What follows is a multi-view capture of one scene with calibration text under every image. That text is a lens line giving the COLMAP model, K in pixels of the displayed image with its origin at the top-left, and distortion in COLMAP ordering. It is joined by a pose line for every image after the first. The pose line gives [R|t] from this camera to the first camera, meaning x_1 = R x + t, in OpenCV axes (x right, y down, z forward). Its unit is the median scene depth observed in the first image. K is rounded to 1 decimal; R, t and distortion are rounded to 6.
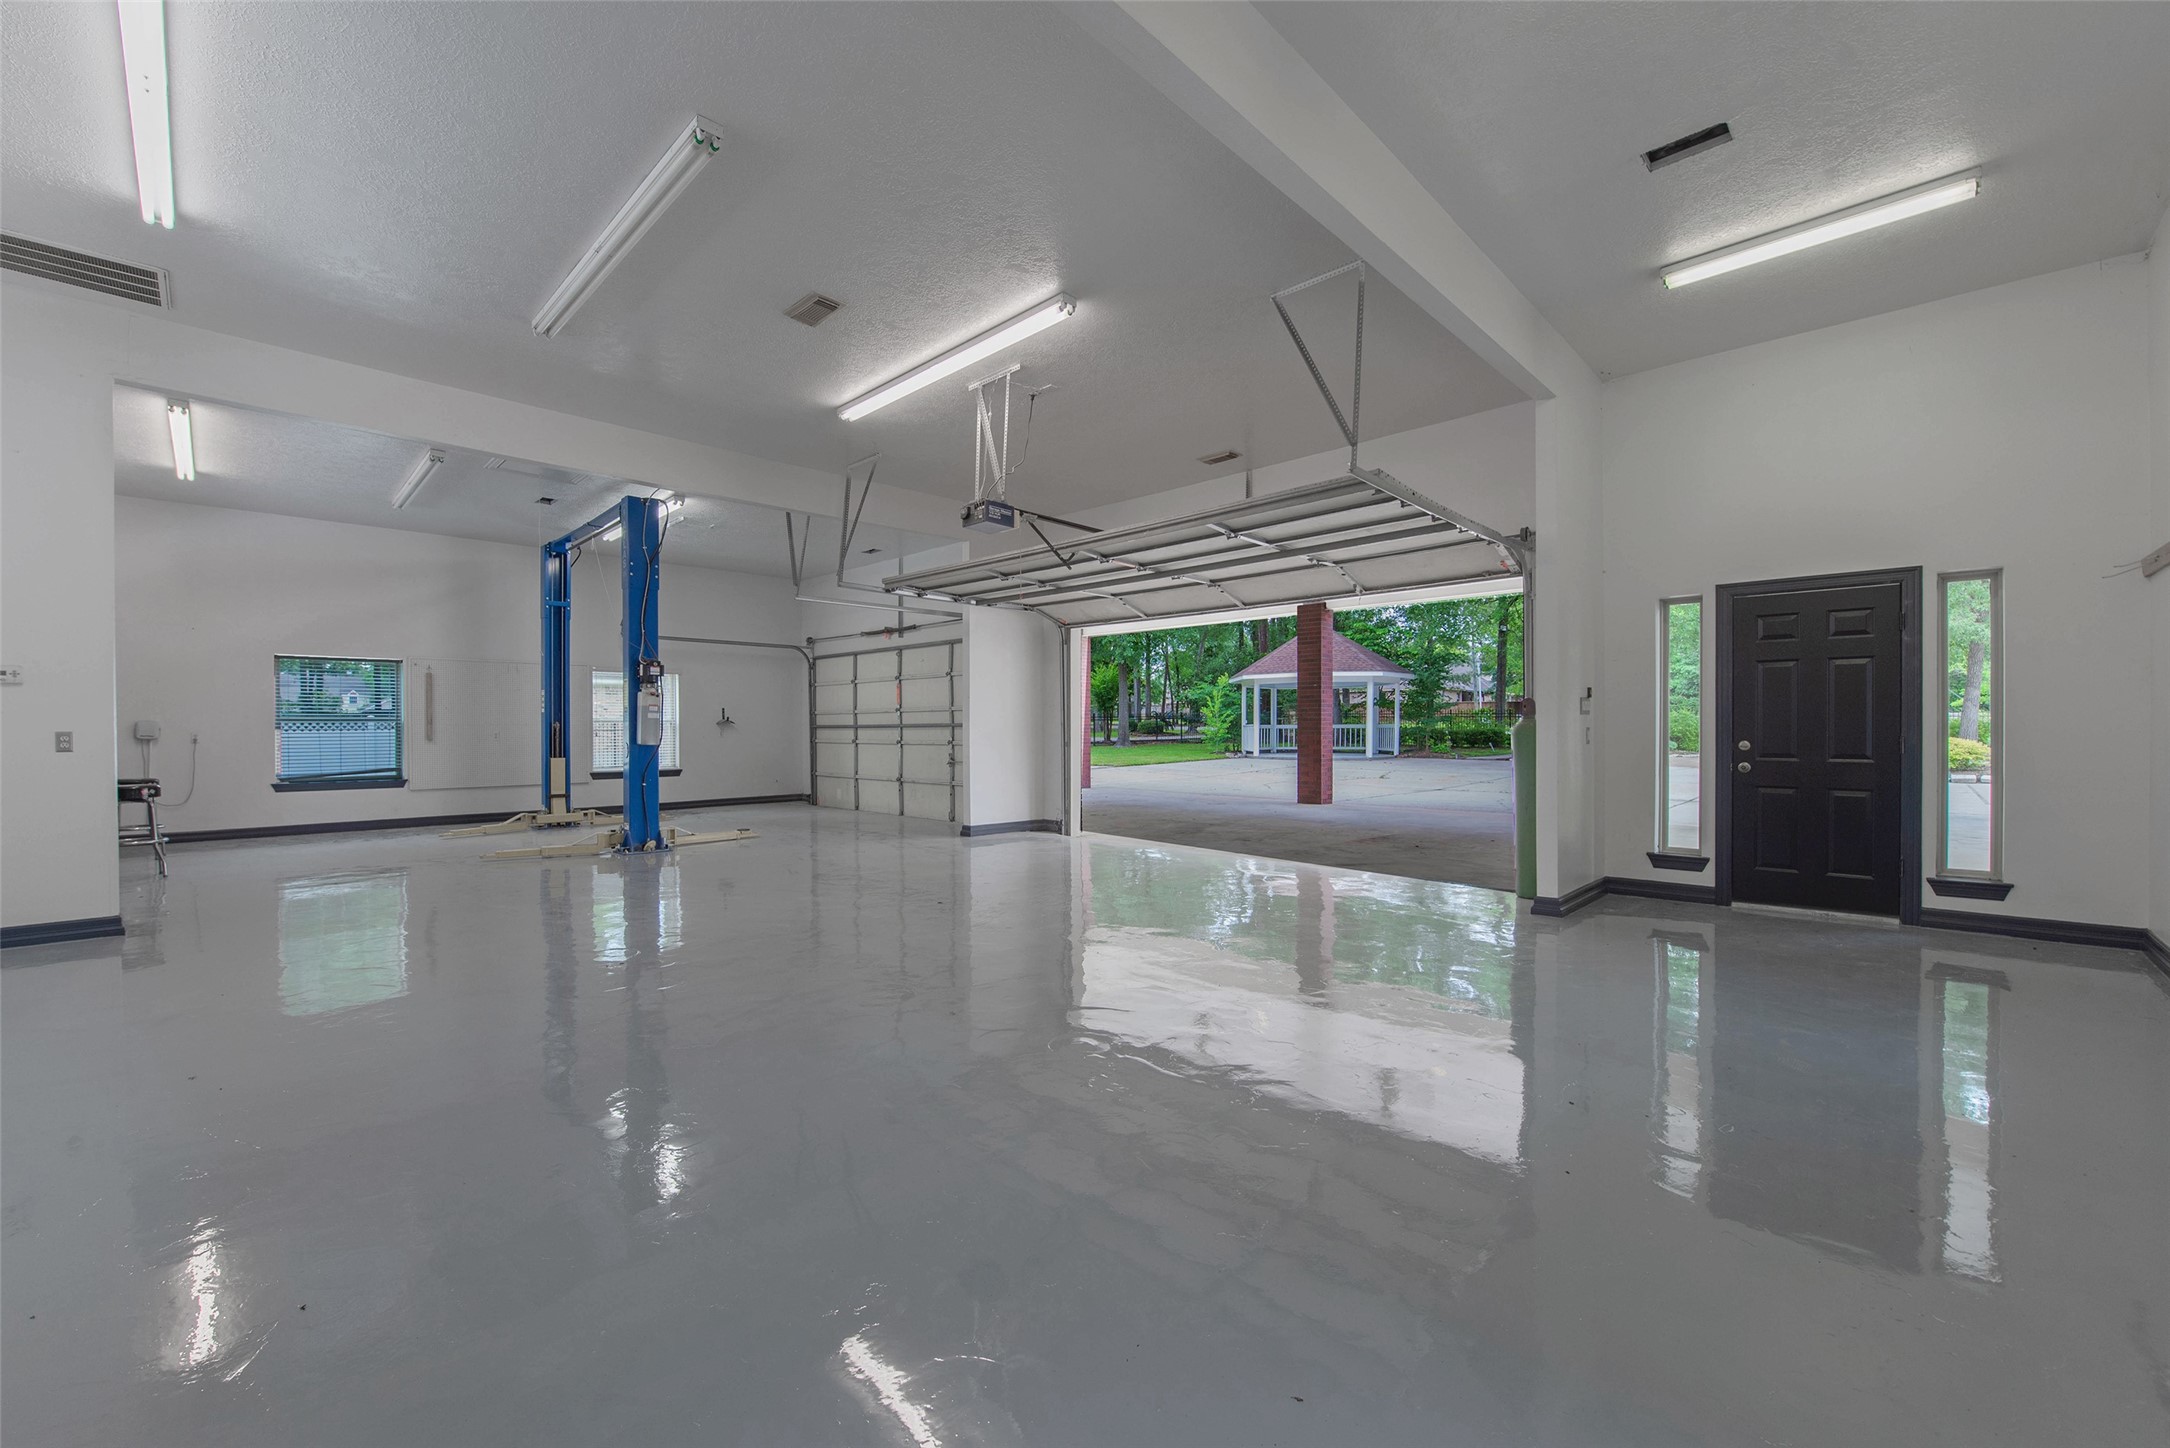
lens RADIAL K [[868.2, 0, 1065.8], [0, 868.2, 734.1], [0, 0, 1]] dist [-0.009422, -0.002585]
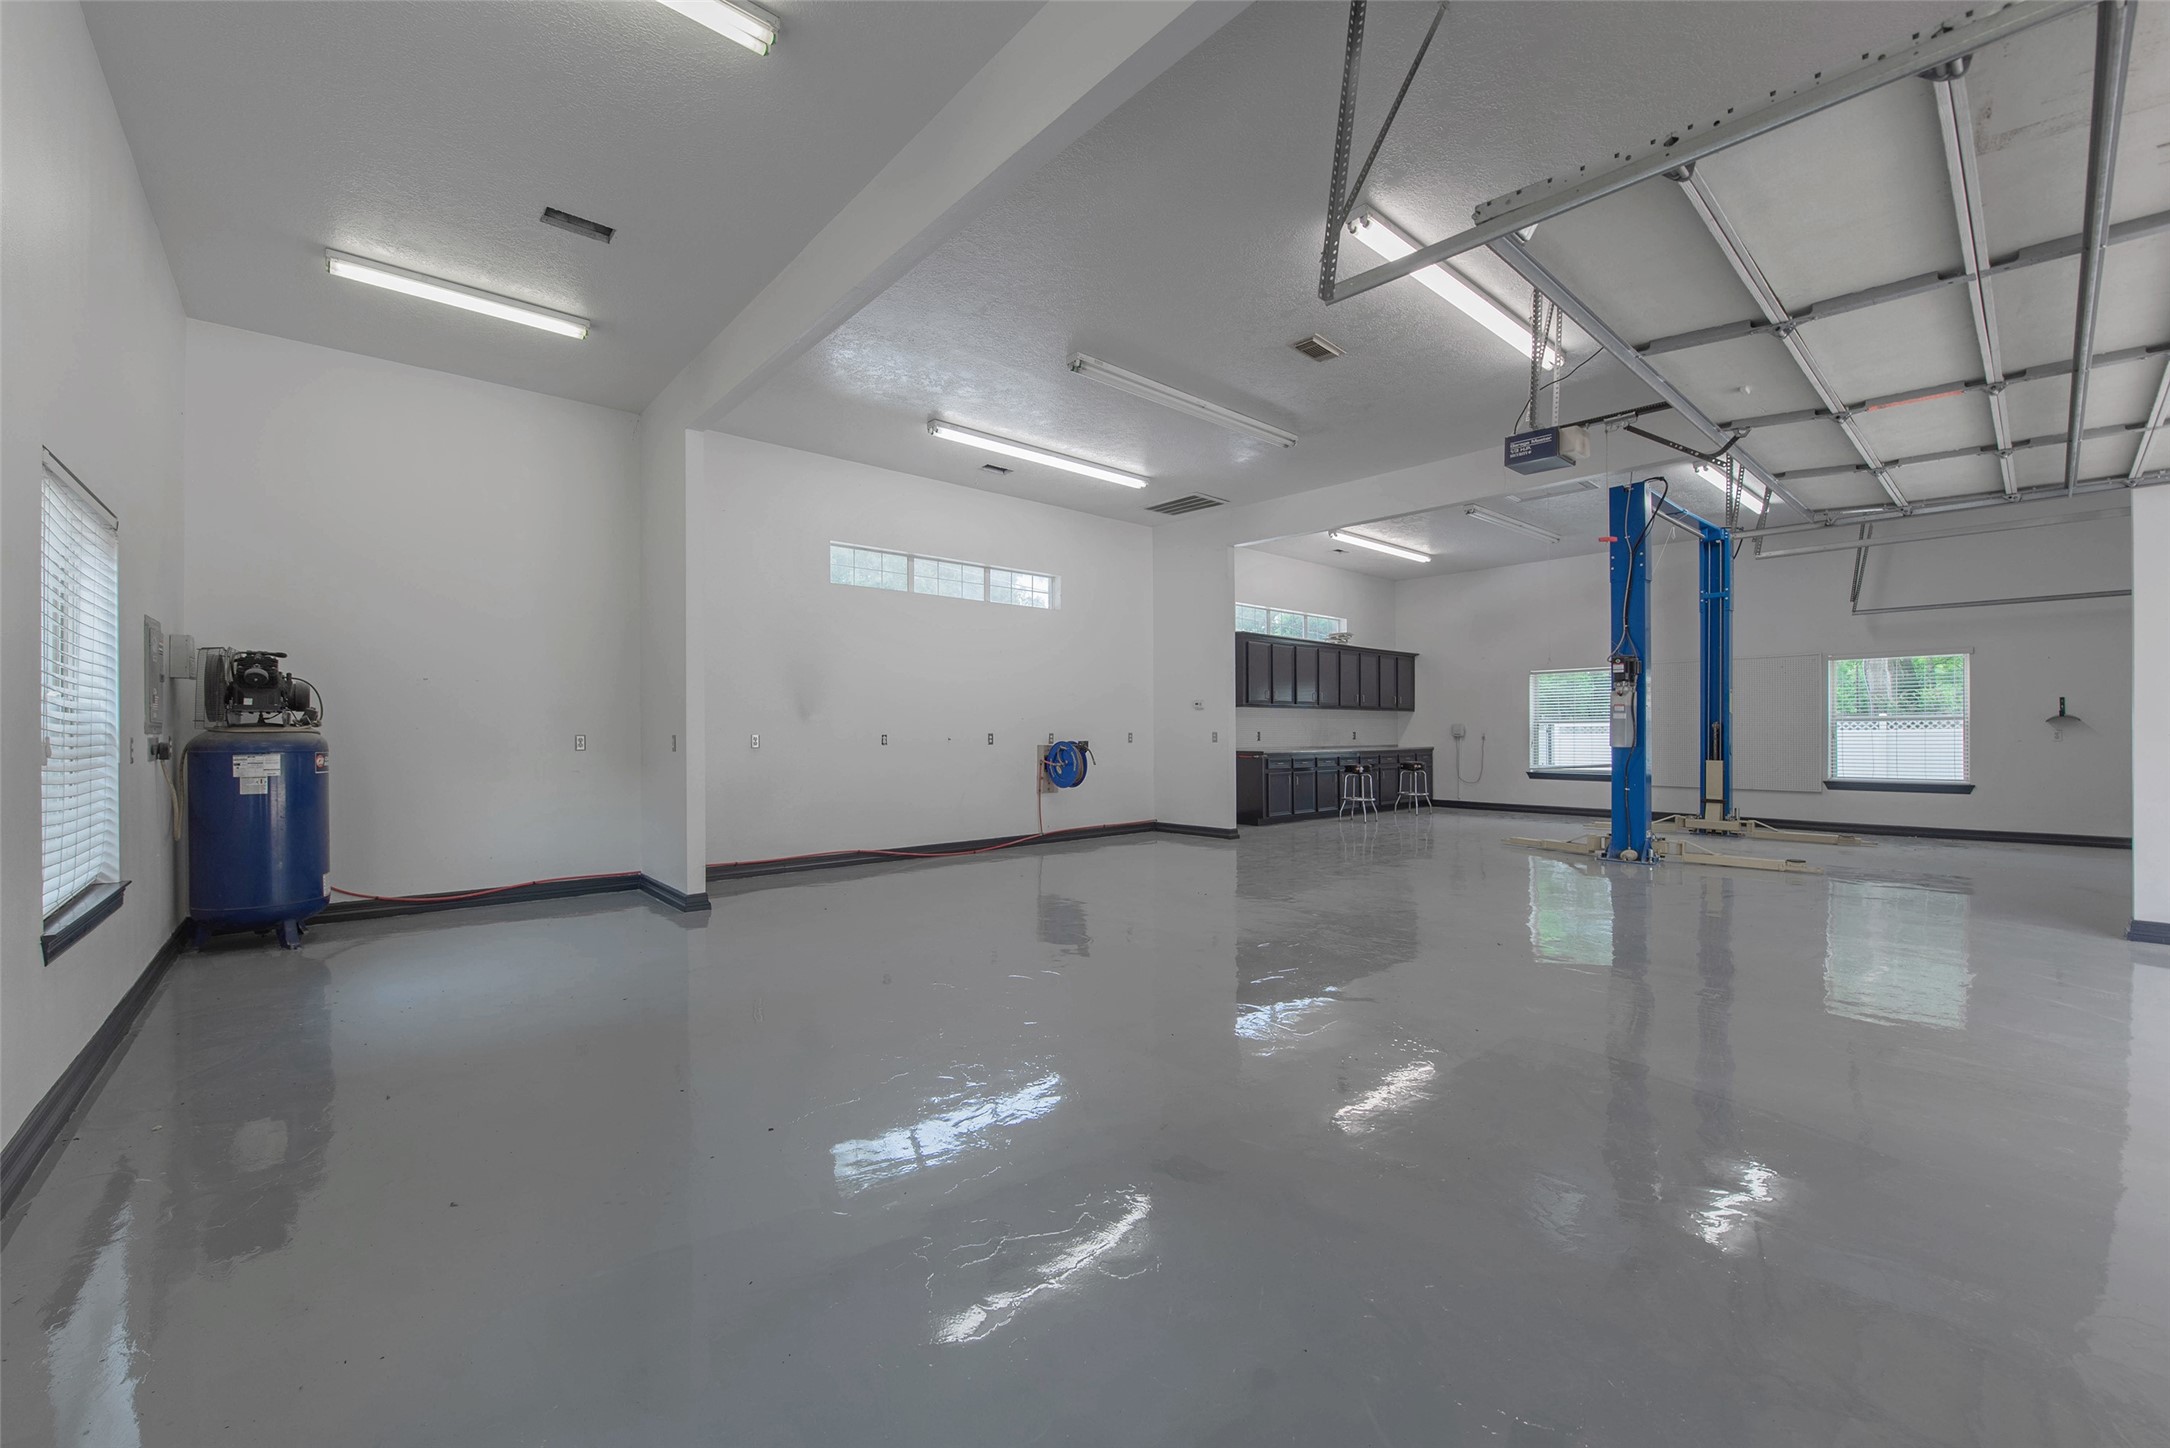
lens RADIAL K [[868.2, 0, 1065.3], [0, 868.2, 728.4], [0, 0, 1]] dist [-0.009422, -0.002585]
pose [[-0.064462, 0.000495, -0.997920, 0.389925], [-0.004298, 0.999990, 0.000773, -0.004852], [0.997911, 0.004339, -0.064460, 0.361229]]
